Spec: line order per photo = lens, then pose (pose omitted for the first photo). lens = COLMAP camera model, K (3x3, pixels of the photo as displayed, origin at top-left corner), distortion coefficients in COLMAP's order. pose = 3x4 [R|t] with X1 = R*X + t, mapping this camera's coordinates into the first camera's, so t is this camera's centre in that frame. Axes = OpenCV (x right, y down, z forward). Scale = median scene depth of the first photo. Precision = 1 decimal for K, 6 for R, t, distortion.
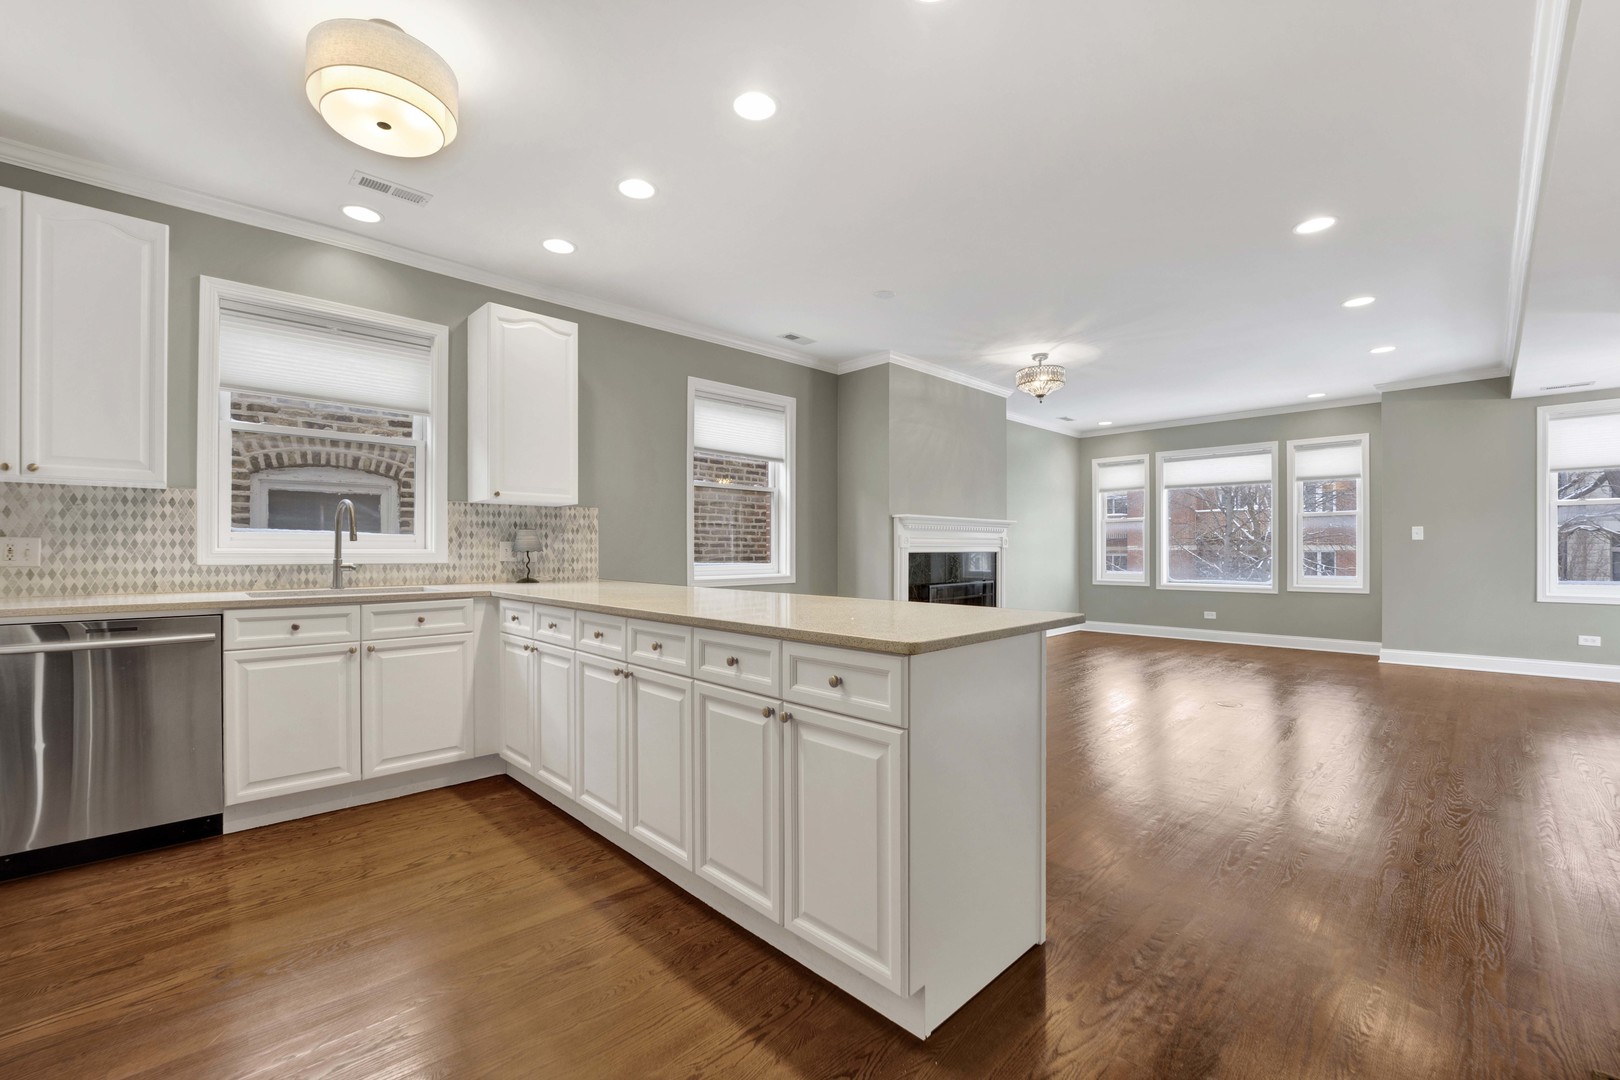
lens RADIAL K [[680.5, 0, 798.5], [0, 680.5, 547.9], [0, 0, 1]] dist [-0.021129, -0.000759]
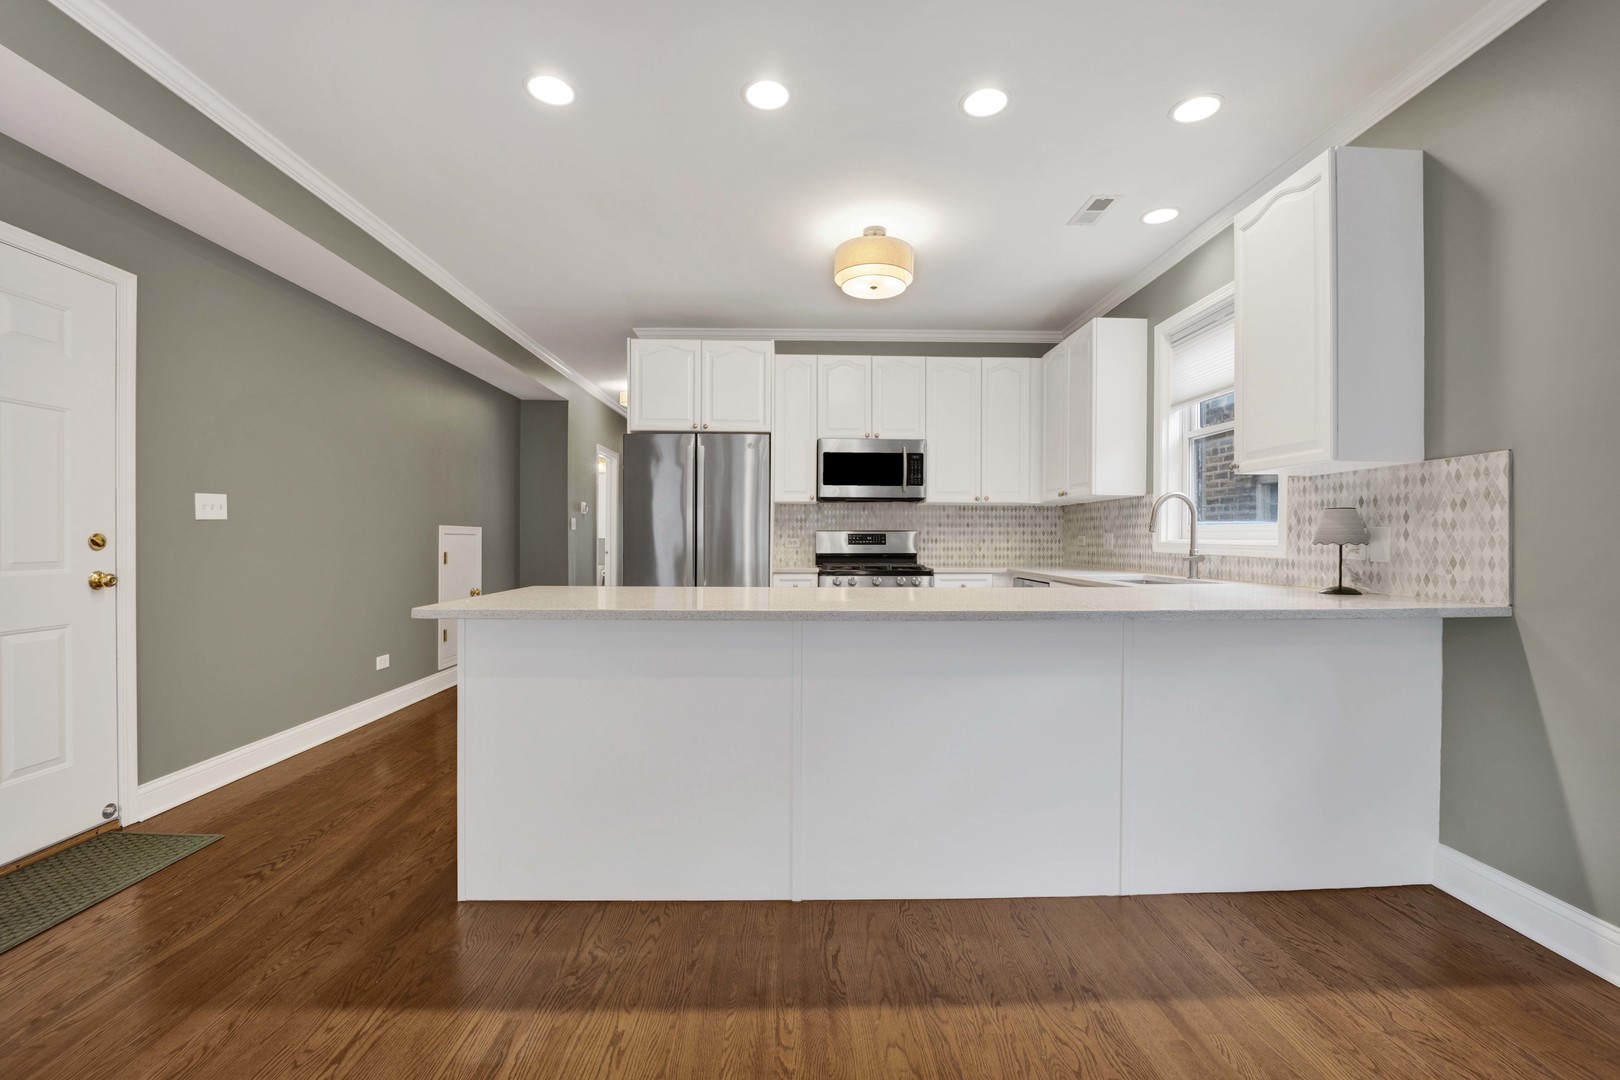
lens RADIAL K [[671.6, 0, 806.2], [0, 671.6, 543.3], [0, 0, 1]] dist [-0.020434, -0.000262]
pose [[-0.678564, 0.003155, -0.734535, 0.310488], [-0.001239, 0.999984, 0.005439, 0.001434], [0.734540, 0.004600, -0.678550, 0.851524]]
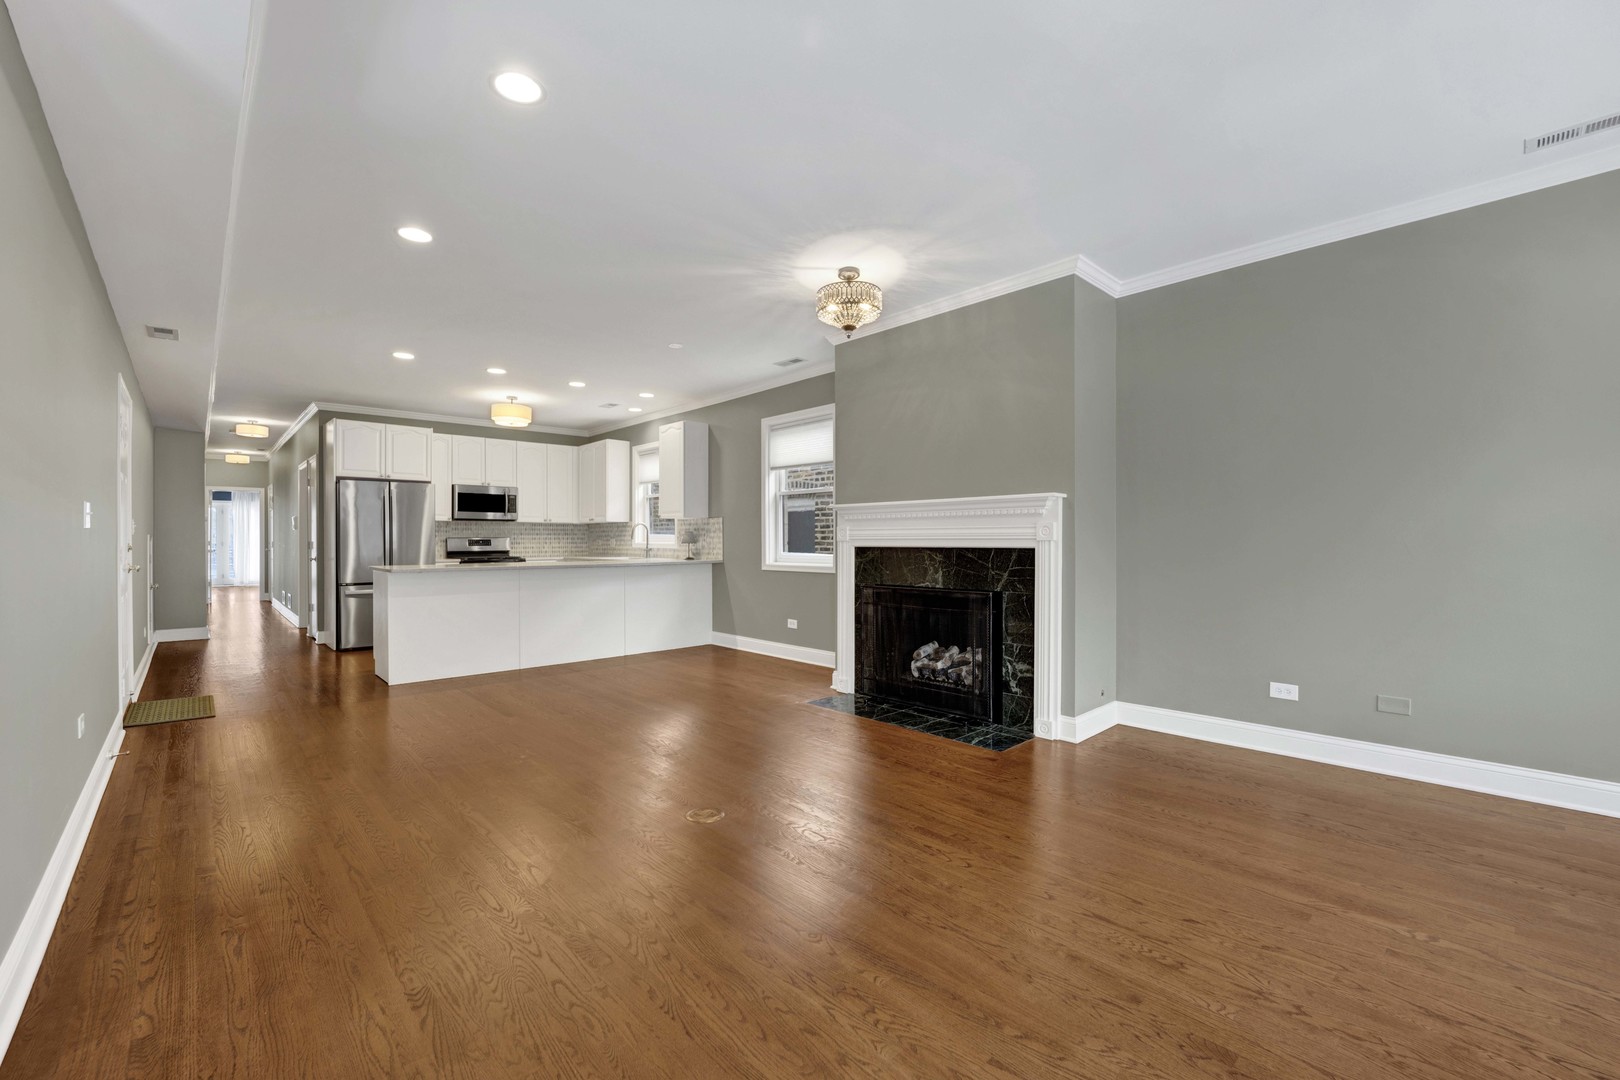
lens RADIAL K [[664.7, 0, 784.1], [0, 664.7, 543.1], [0, 0, 1]] dist [-0.019840, -0.000352]
pose [[-0.038773, 0.004904, -0.999236, 1.199044], [0.004603, 0.999978, 0.004729, -0.002343], [0.999237, -0.004416, -0.038795, 1.087571]]
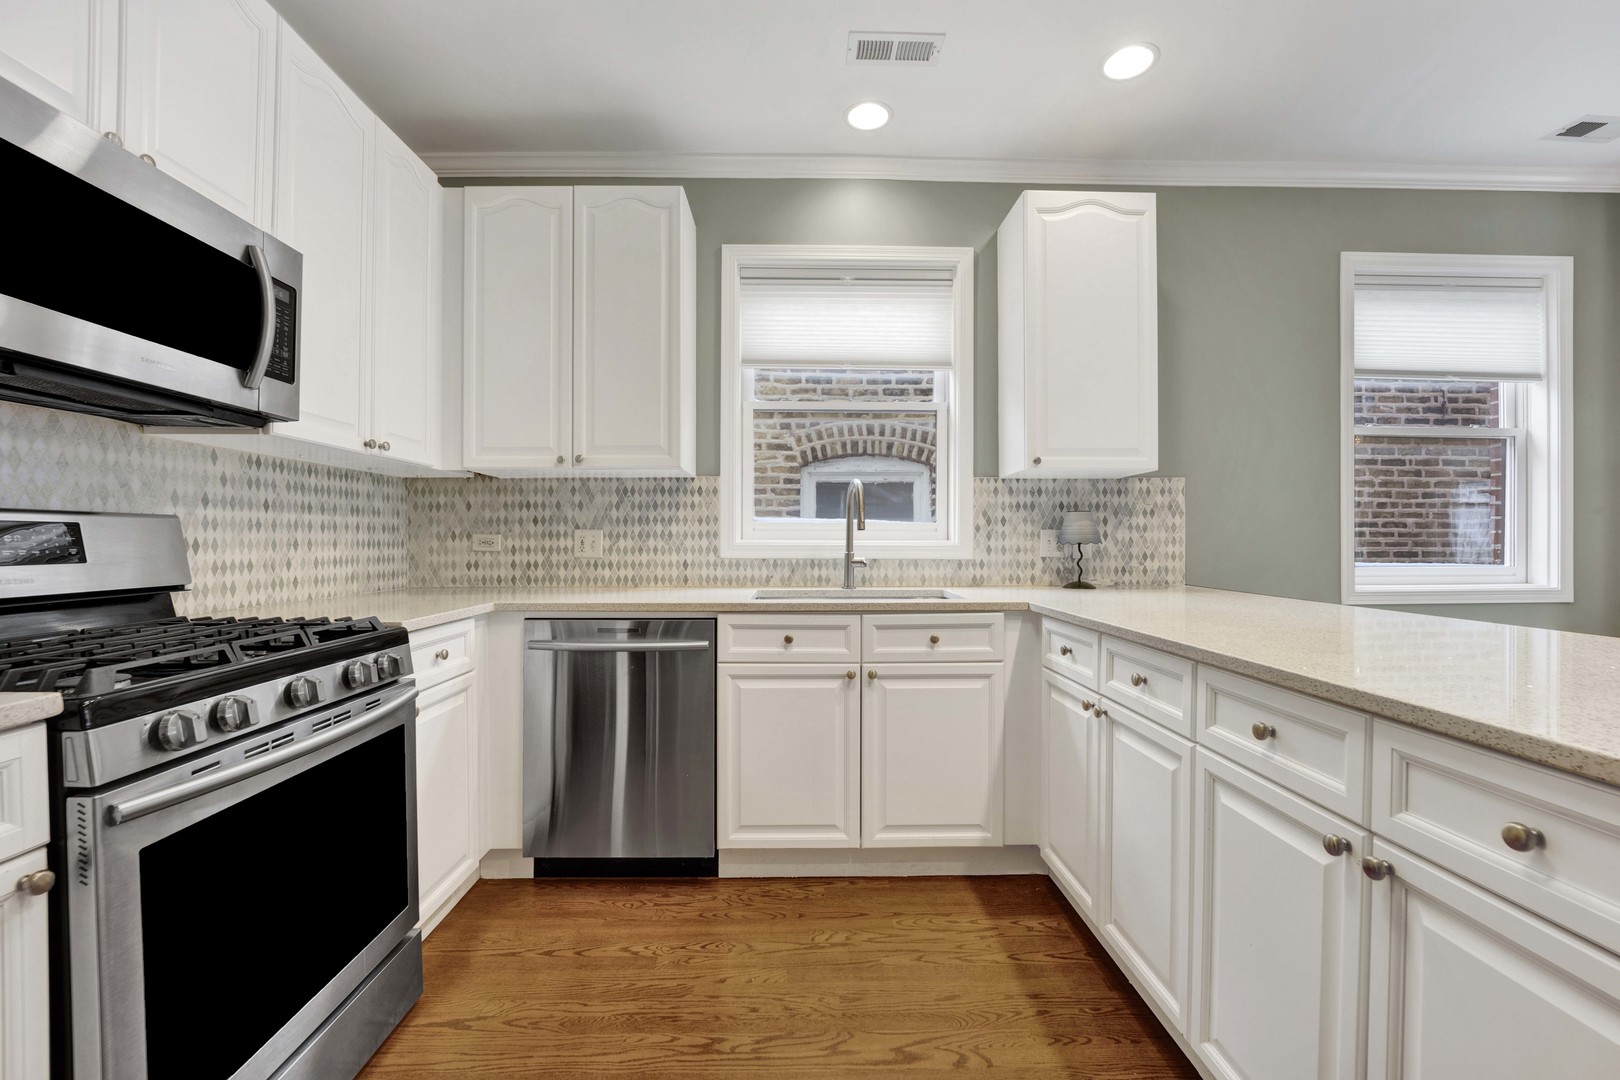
lens RADIAL K [[665.9, 0, 804.3], [0, 665.9, 547.1], [0, 0, 1]] dist [-0.021706, -0.000287]
pose [[0.732500, 0.005258, -0.680746, -0.114713], [0.002737, 0.999939, 0.010668, 0.000730], [0.680761, -0.009677, 0.732442, 0.248195]]
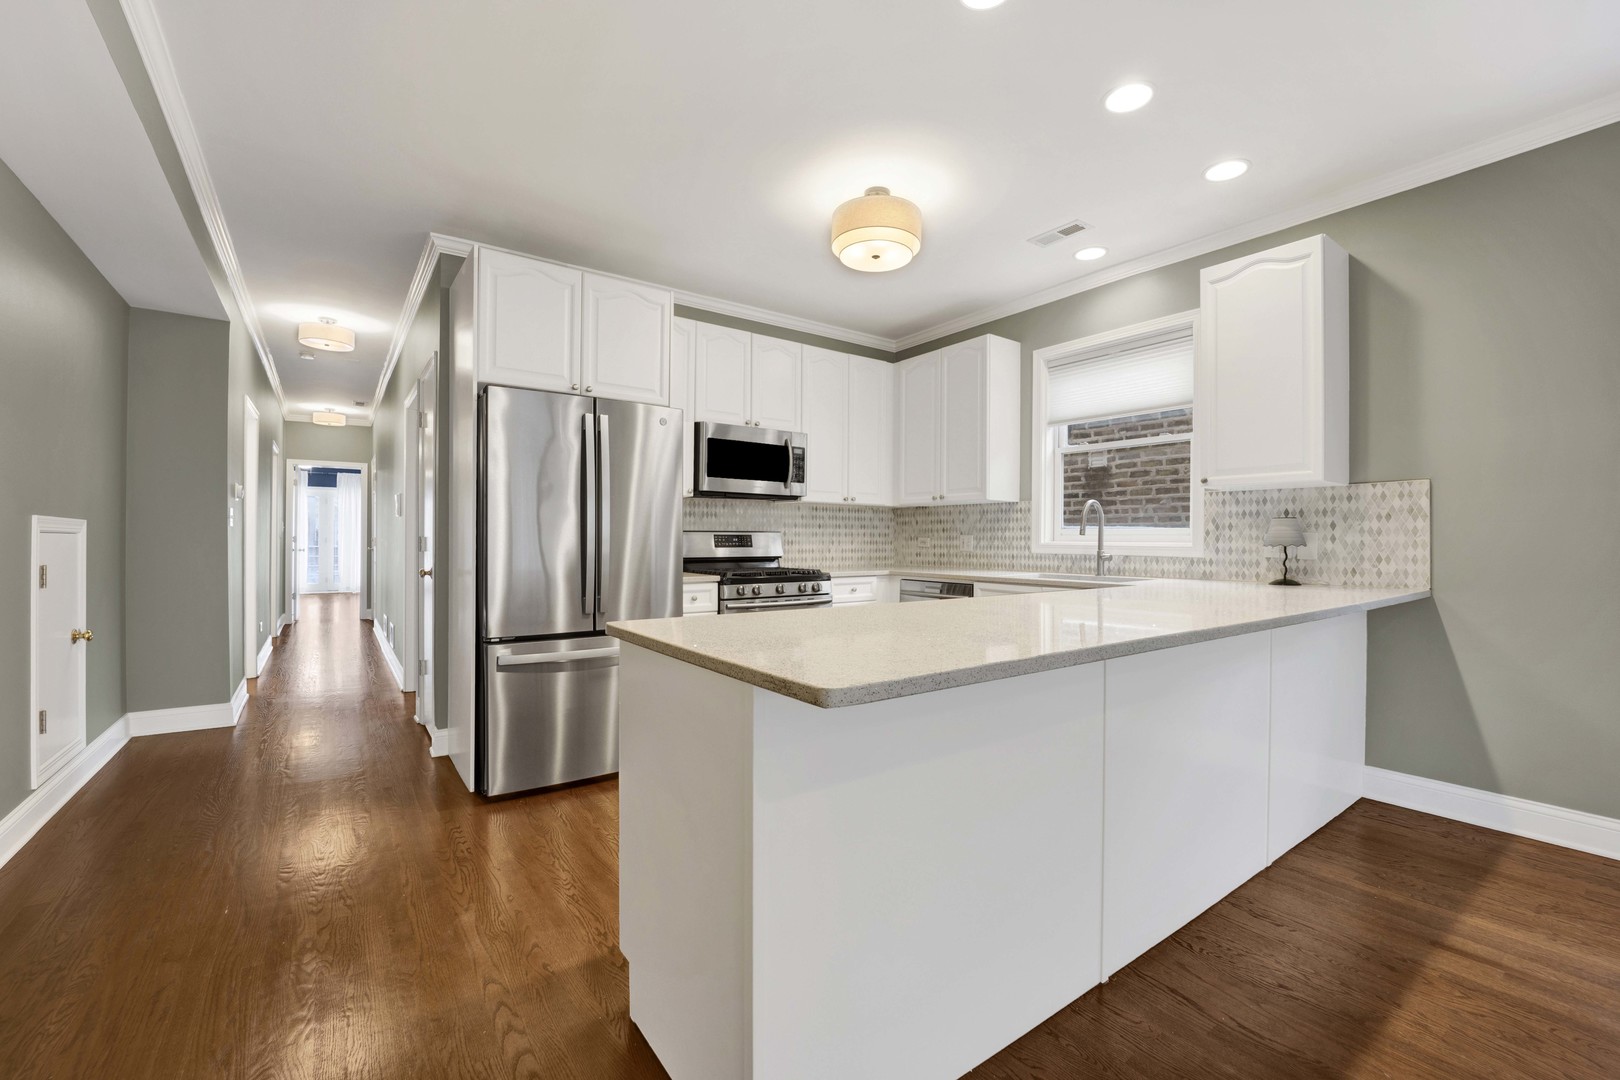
lens RADIAL K [[671.6, 0, 806.2], [0, 671.6, 543.3], [0, 0, 1]] dist [-0.020434, -0.000262]
pose [[-0.148909, 0.003315, -0.988845, 0.371217], [-0.002047, 0.999991, 0.003661, 0.000413], [0.988849, 0.002570, -0.148901, 0.451898]]
